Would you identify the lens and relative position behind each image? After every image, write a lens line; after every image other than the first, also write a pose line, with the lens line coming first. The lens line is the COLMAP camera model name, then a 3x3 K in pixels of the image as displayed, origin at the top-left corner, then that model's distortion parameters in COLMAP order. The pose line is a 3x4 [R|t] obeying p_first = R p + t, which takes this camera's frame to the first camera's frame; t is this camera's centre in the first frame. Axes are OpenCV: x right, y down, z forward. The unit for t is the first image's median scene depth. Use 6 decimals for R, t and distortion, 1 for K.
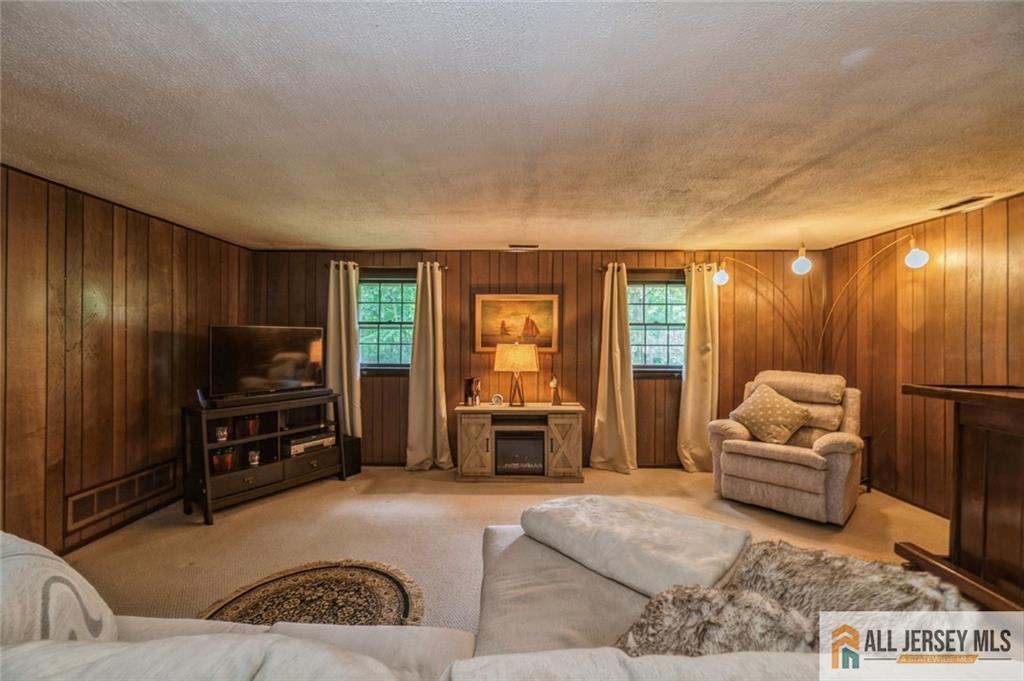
lens RADIAL K [[413.2, 0, 503.1], [0, 413.2, 341.0], [0, 0, 1]] dist [-0.003801, -0.000977]
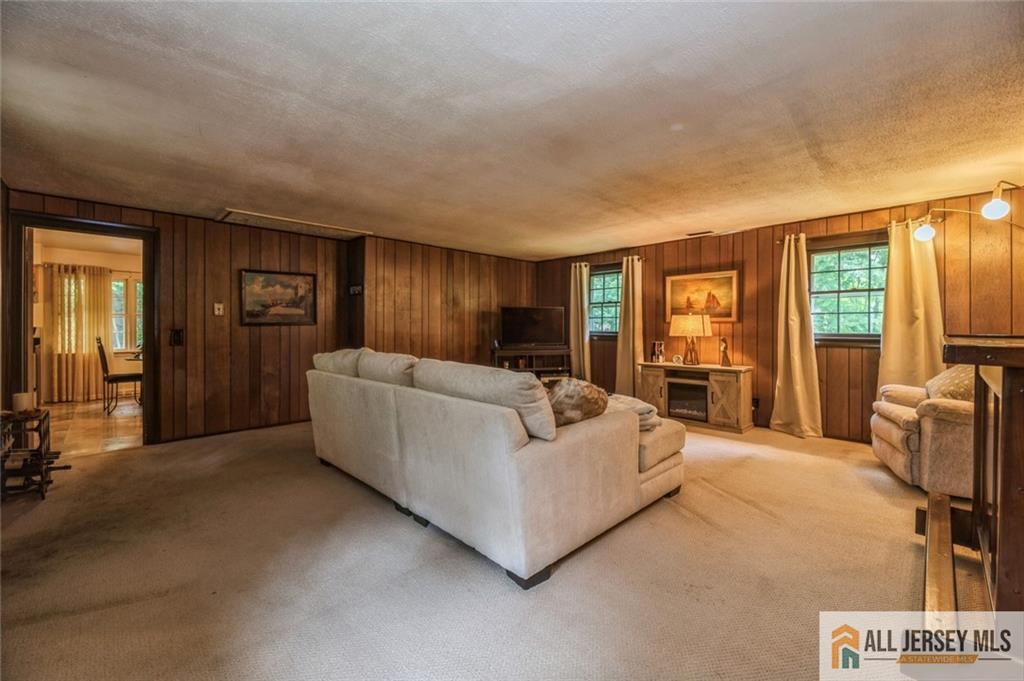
lens RADIAL K [[413.2, 0, 520.8], [0, 413.2, 328.4], [0, 0, 1]] dist [-0.003801, -0.000977]
pose [[0.717310, -0.003275, -0.696747, 0.551594], [0.001850, 0.999994, -0.002795, 0.053796], [0.696752, 0.000716, 0.717312, -0.244005]]
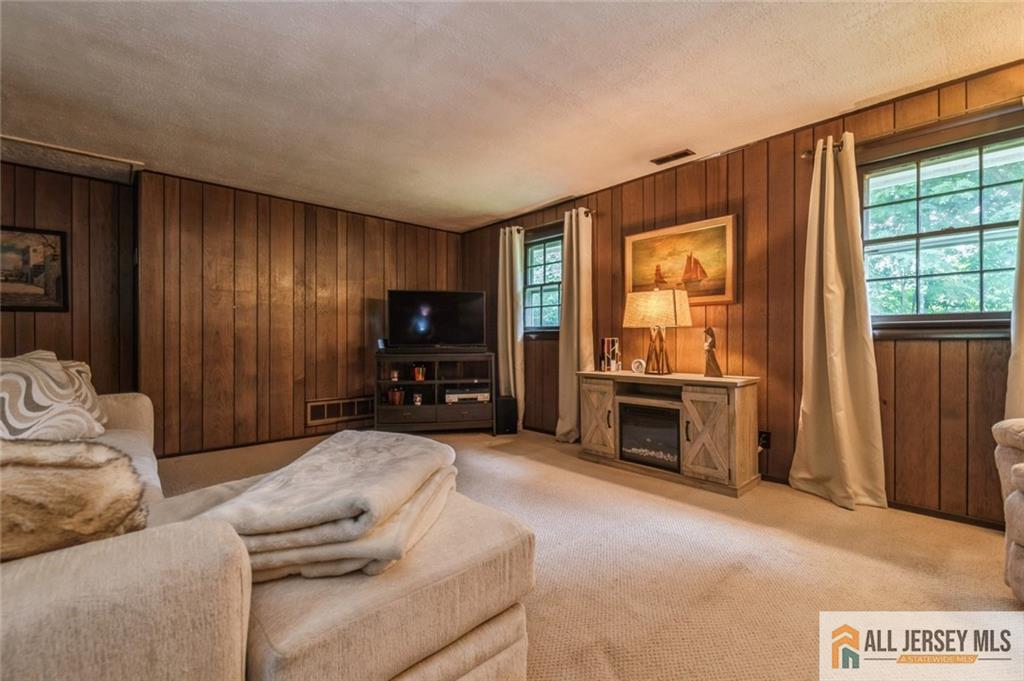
lens RADIAL K [[428.3, 0, 519.7], [0, 428.3, 343.4], [0, 0, 1]] dist [-0.009412, -0.000826]
pose [[0.690533, -0.002337, -0.723297, 0.438432], [0.003129, 0.999995, -0.000244, 0.105431], [0.723294, -0.002094, 0.690537, 0.305879]]
